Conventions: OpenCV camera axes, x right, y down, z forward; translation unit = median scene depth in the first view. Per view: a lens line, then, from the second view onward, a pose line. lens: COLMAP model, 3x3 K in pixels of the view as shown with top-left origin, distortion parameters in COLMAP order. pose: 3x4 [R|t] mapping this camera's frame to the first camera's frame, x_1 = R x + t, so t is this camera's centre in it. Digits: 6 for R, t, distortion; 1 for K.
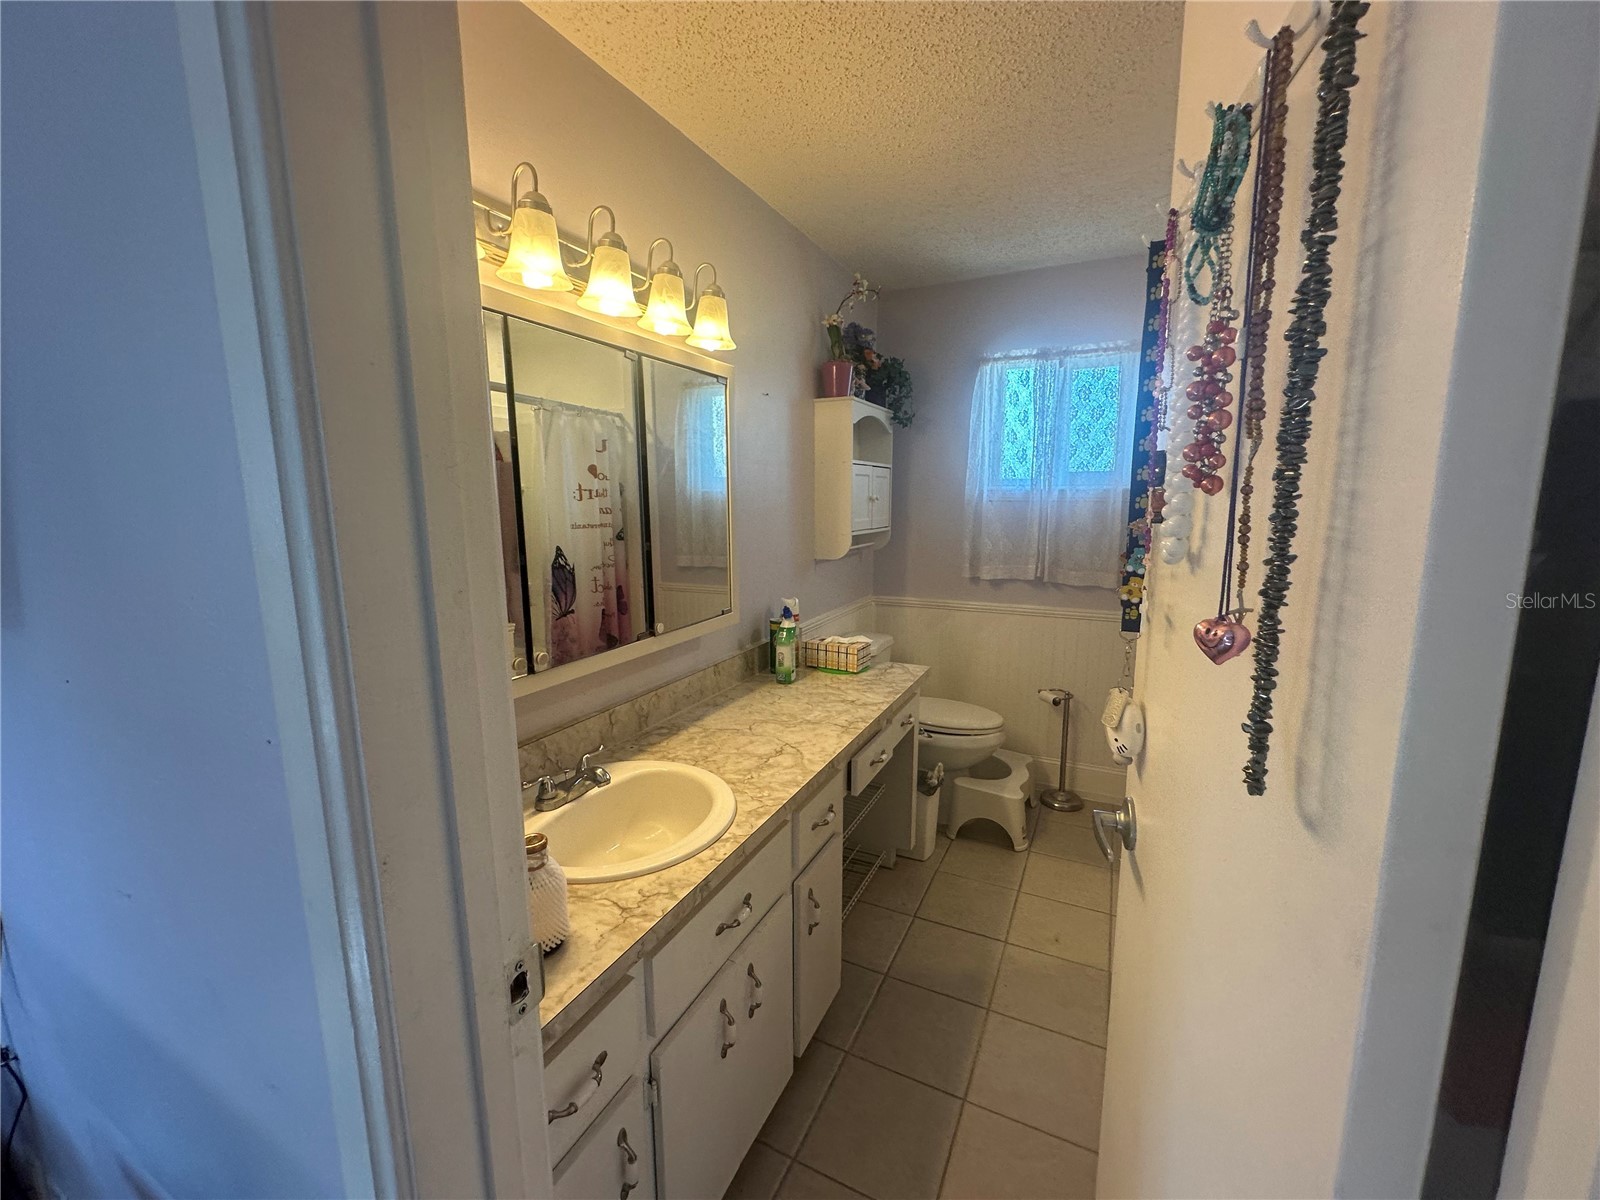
lens RADIAL K [[638.4, 0, 804.7], [0, 638.4, 606.0], [0, 0, 1]] dist [0.003289, 0.000158]
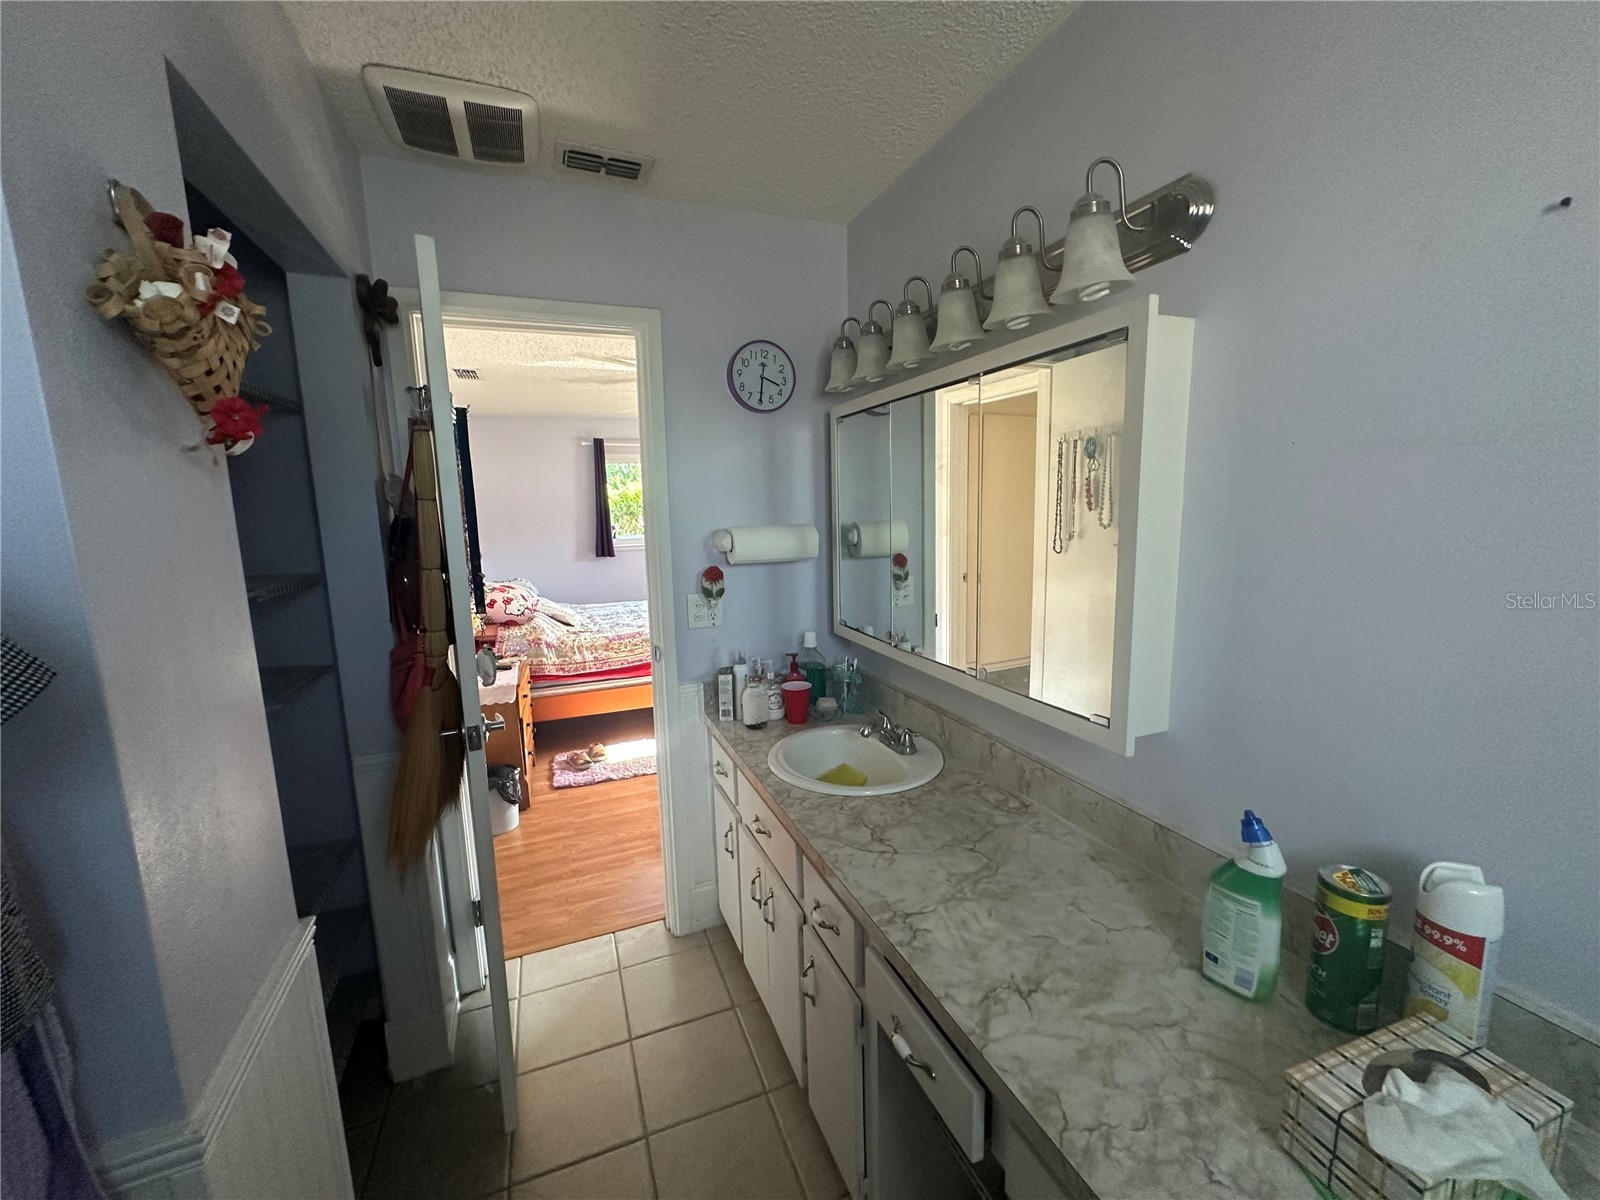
lens RADIAL K [[638.4, 0, 798.3], [0, 638.4, 601.3], [0, 0, 1]] dist [0.003289, 0.000158]
pose [[-0.673523, 0.127820, -0.728031, 0.540112], [-0.104109, 0.958712, 0.264635, -0.250554], [0.731798, 0.254033, -0.632407, 1.241259]]
